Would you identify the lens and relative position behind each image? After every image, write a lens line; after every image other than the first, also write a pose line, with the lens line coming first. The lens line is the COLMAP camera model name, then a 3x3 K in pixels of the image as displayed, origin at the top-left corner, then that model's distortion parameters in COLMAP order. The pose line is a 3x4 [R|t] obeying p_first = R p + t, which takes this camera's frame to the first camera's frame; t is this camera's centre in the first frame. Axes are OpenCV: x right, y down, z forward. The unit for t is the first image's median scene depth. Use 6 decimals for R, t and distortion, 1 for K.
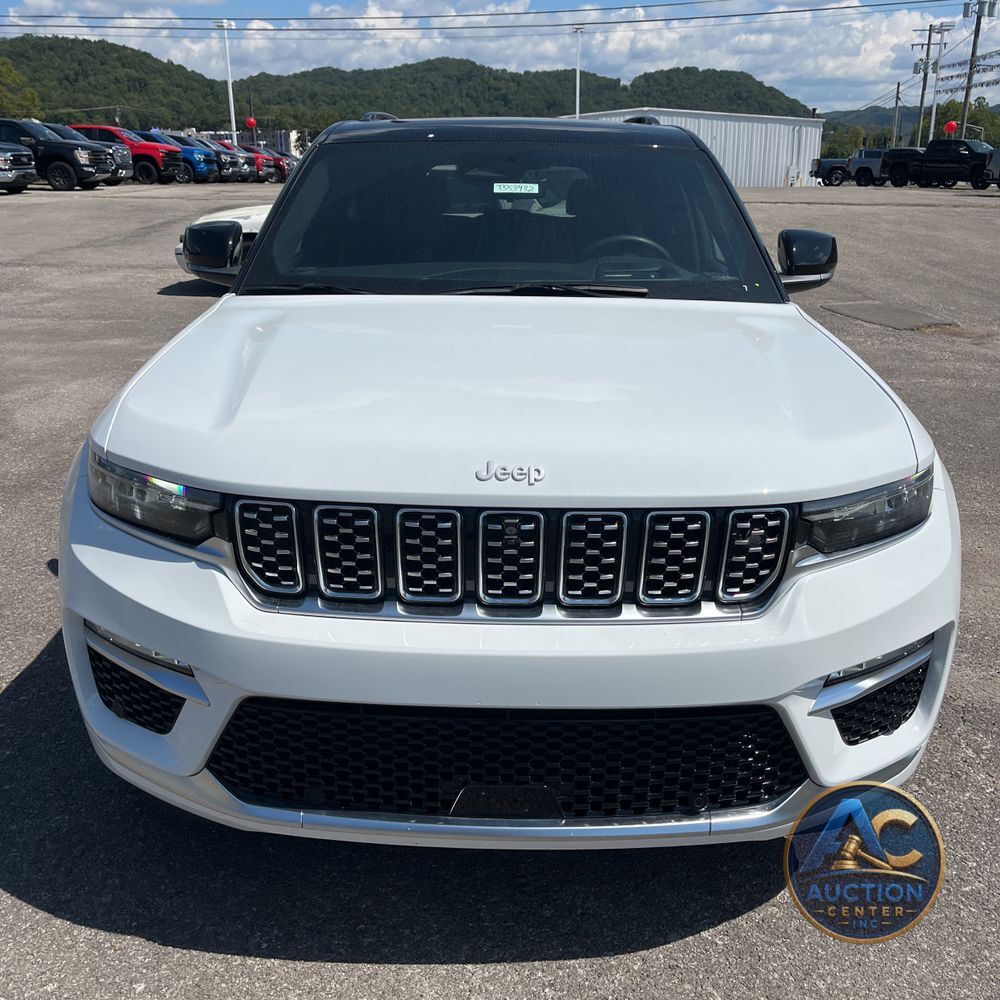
lens RADIAL K [[1010.9, 0, 500.7], [0, 1010.9, 487.3], [0, 0, 1]] dist [0.022361, 0.000000]
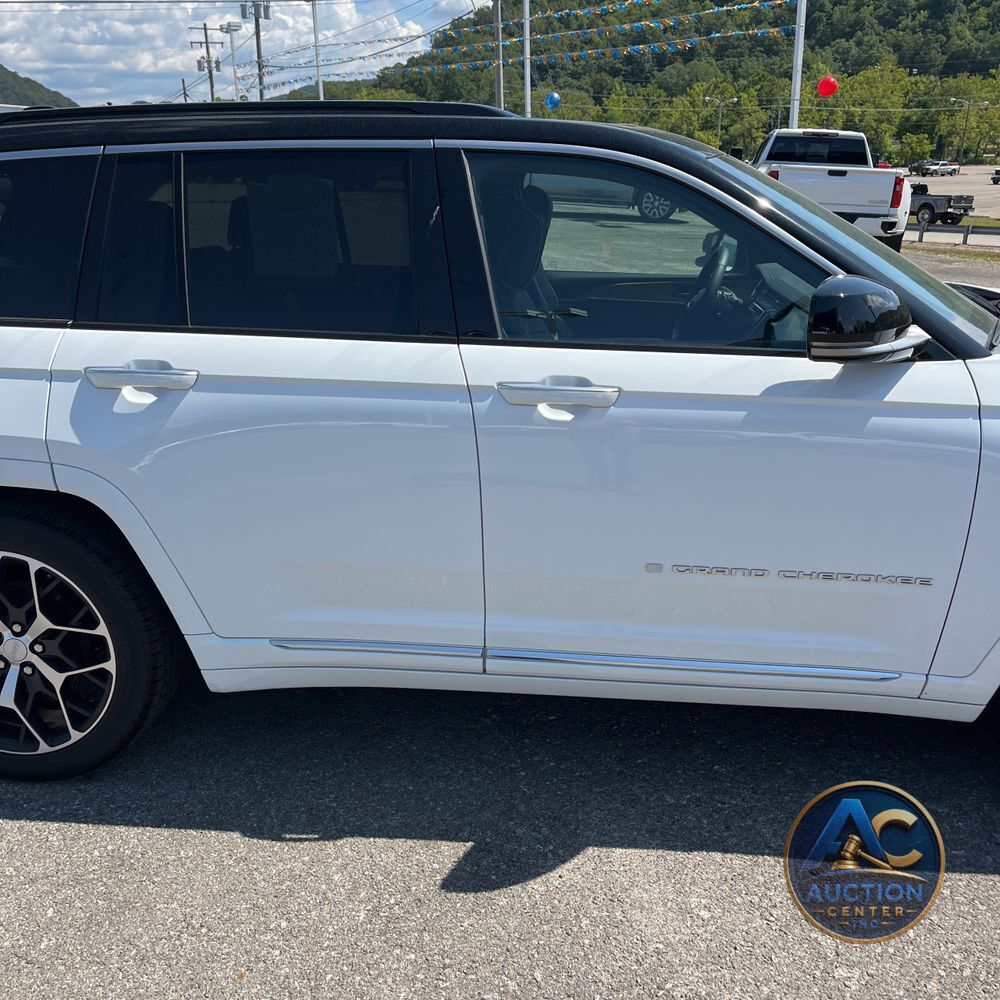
lens RADIAL K [[1010.9, 0, 502.9], [0, 1010.9, 502.5], [0, 0, 1]] dist [0.022361, 0.000000]
pose [[0.795102, -0.207799, 0.569766, -0.597459], [0.197927, 0.976939, 0.080094, -0.144813], [-0.573270, 0.049089, 0.817895, 0.381921]]
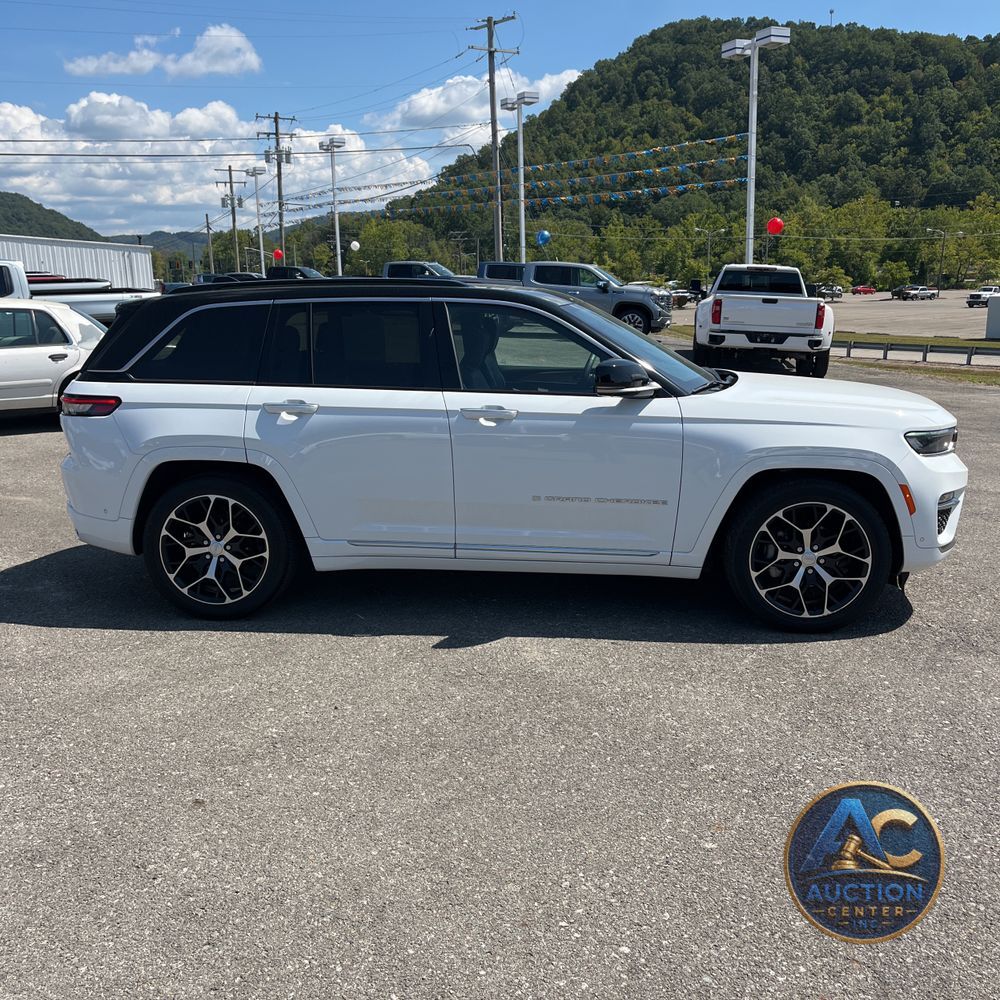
lens RADIAL K [[1010.9, 0, 504.3], [0, 1010.9, 496.4], [0, 0, 1]] dist [0.022361, 0.000000]
pose [[0.796323, -0.139444, 0.588580, -1.102289], [0.199100, 0.979266, -0.037371, 0.054552], [-0.571165, 0.146945, 0.807575, -0.381518]]
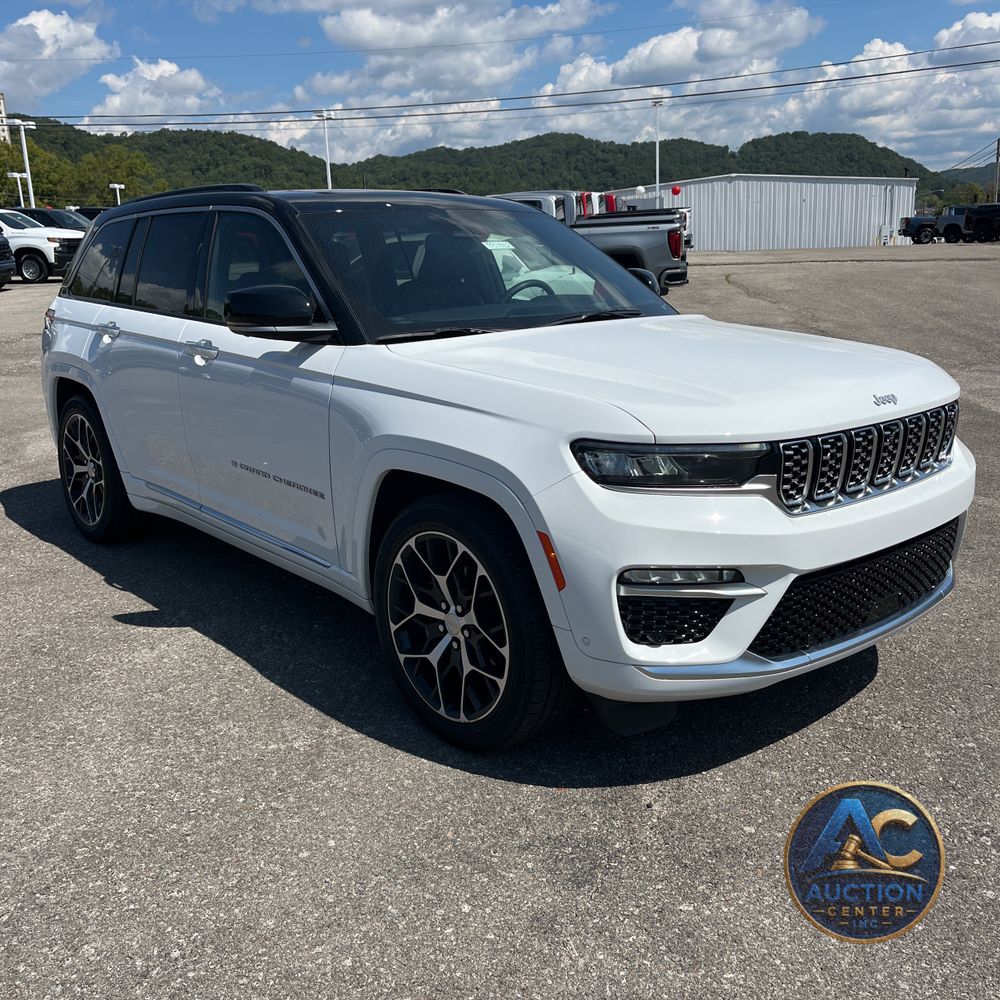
lens RADIAL K [[1010.9, 0, 495.8], [0, 1010.9, 492.5], [0, 0, 1]] dist [0.022361, 0.000000]
pose [[0.993724, -0.002830, -0.111820, 0.487400], [-0.003865, 0.998214, -0.059610, 0.123599], [0.111789, 0.059669, 0.991939, -0.316594]]
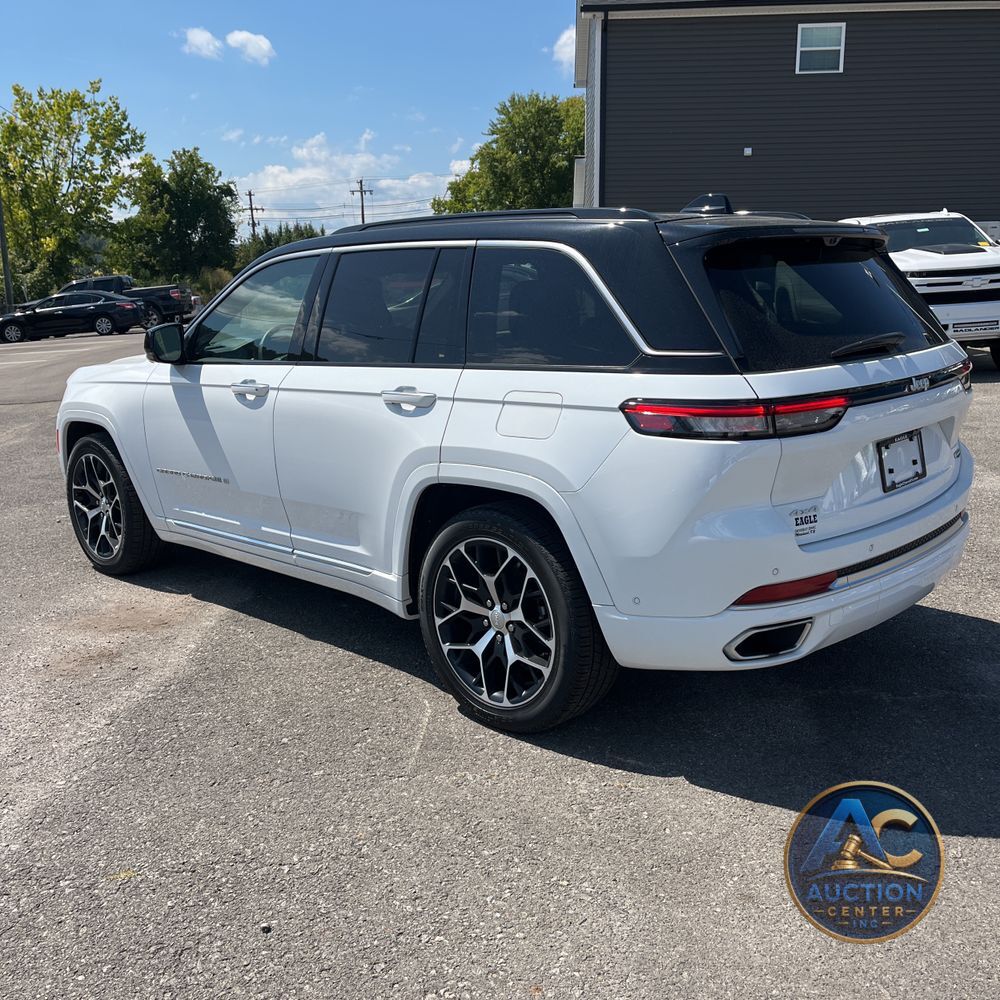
lens RADIAL K [[1010.9, 0, 490.6], [0, 1010.9, 495.9], [0, 0, 1]] dist [0.022361, 0.000000]
pose [[0.999171, 0.010942, -0.039223, 0.360544], [-0.012667, 0.998950, -0.044021, 0.104450], [0.038700, 0.044481, 0.998260, -0.471575]]
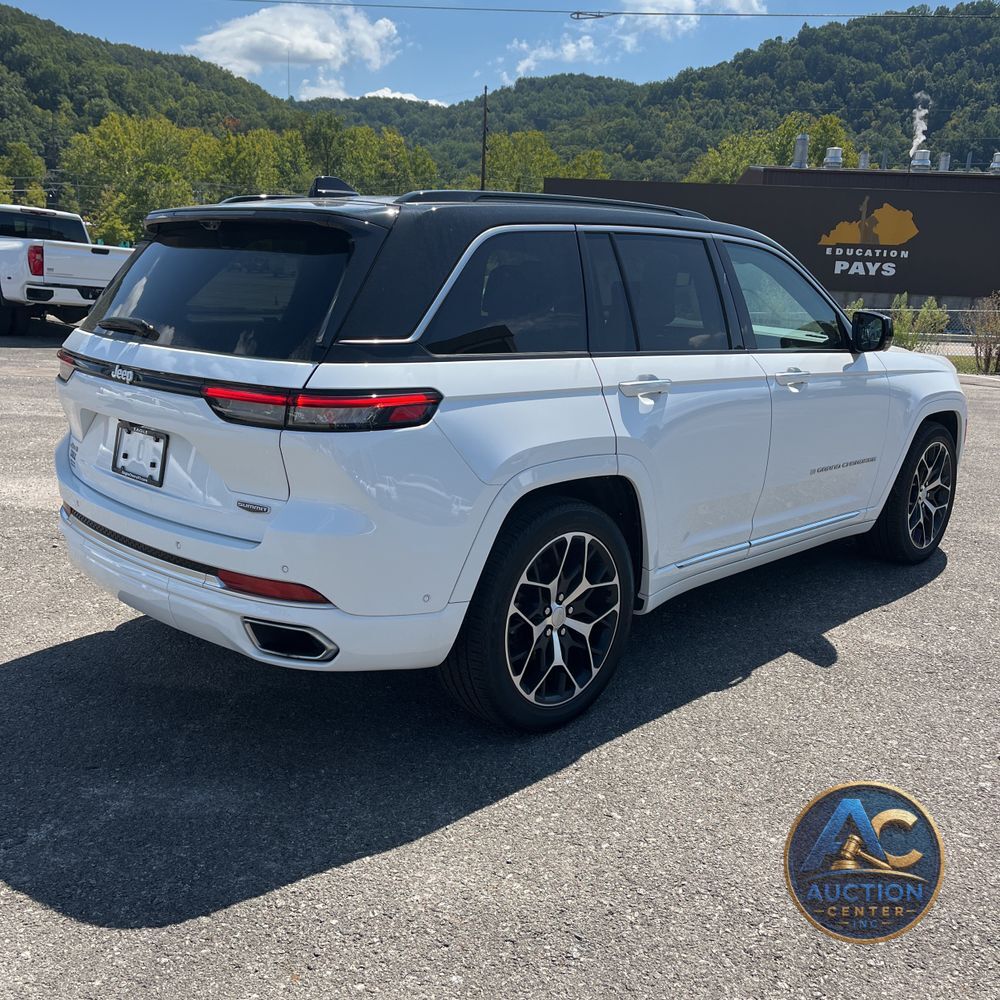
lens RADIAL K [[1010.9, 0, 502.3], [0, 1010.9, 494.1], [0, 0, 1]] dist [0.022361, 0.000000]
pose [[0.034043, -0.234038, 0.971631, -1.552256], [0.266677, 0.939073, 0.216852, -0.428843], [-0.963185, 0.251730, 0.094381, 1.334499]]
